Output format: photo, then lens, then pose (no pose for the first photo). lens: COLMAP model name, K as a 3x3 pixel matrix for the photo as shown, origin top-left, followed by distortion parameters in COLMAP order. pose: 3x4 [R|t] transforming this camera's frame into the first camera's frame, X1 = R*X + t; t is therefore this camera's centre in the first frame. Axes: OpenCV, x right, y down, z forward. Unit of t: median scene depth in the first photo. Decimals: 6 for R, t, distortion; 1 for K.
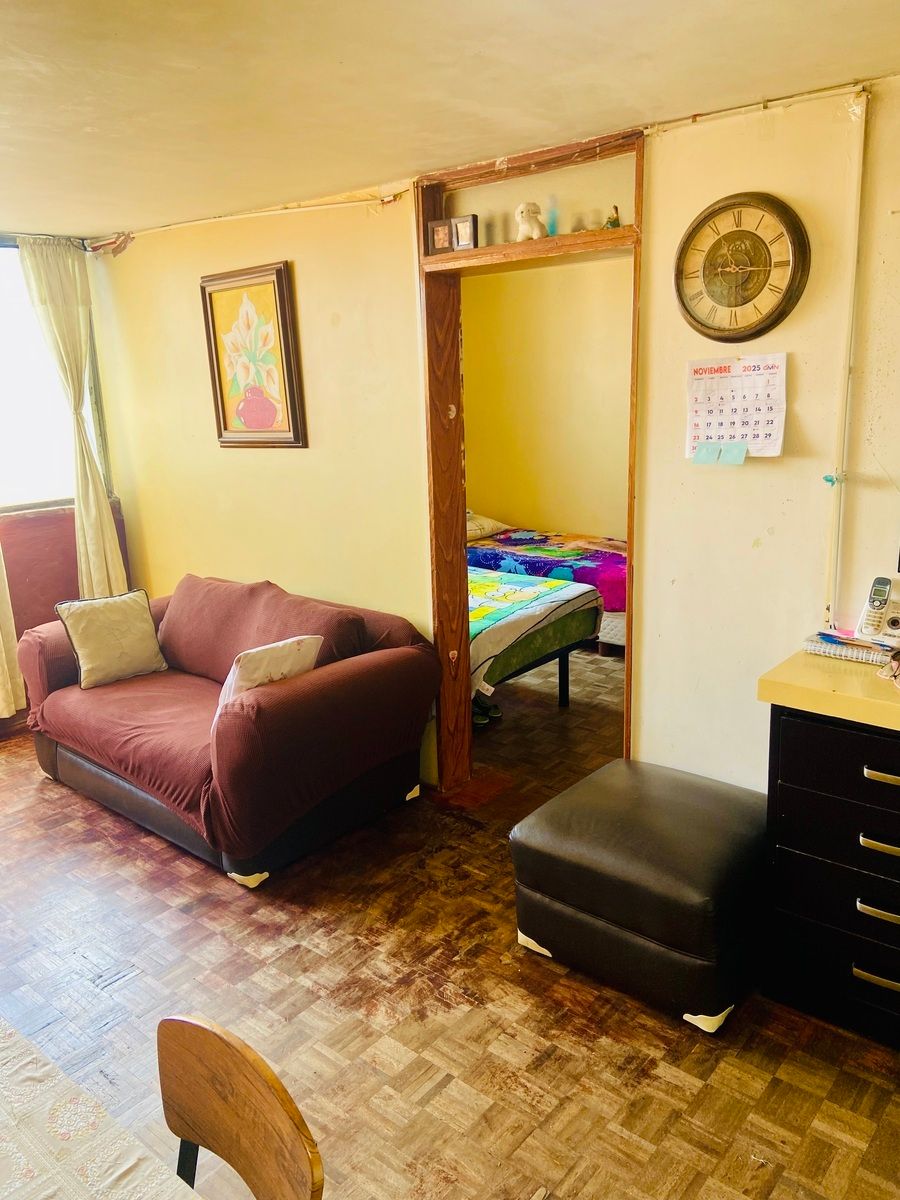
lens RADIAL K [[895.3, 0, 452.4], [0, 895.3, 582.3], [0, 0, 1]] dist [0.117315, -0.141524]
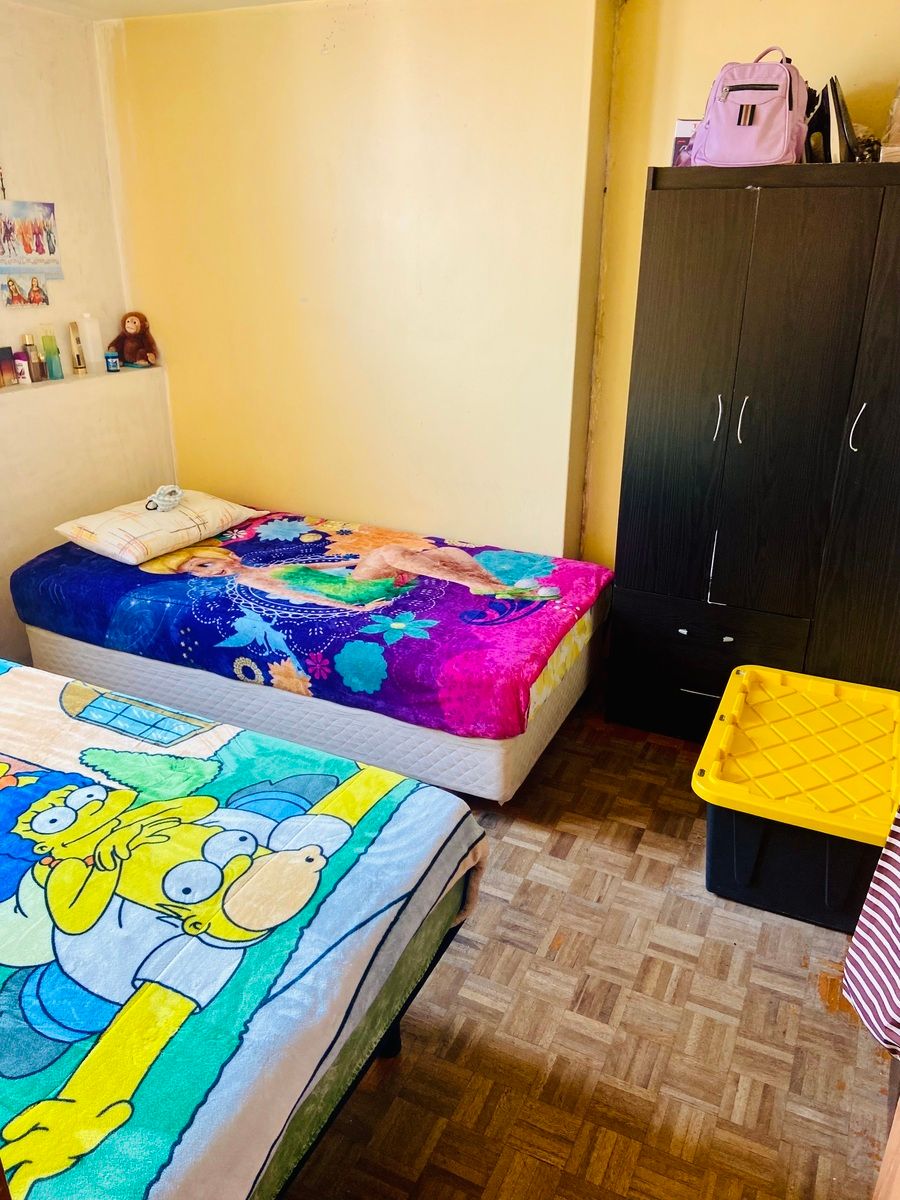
lens RADIAL K [[895.3, 0, 452.4], [0, 895.3, 582.3], [0, 0, 1]] dist [0.117315, -0.141524]
pose [[0.967327, -0.056345, 0.247190, 0.010329], [0.019699, 0.988748, 0.148291, -0.024665], [-0.252764, -0.138576, 0.957553, 0.106933]]
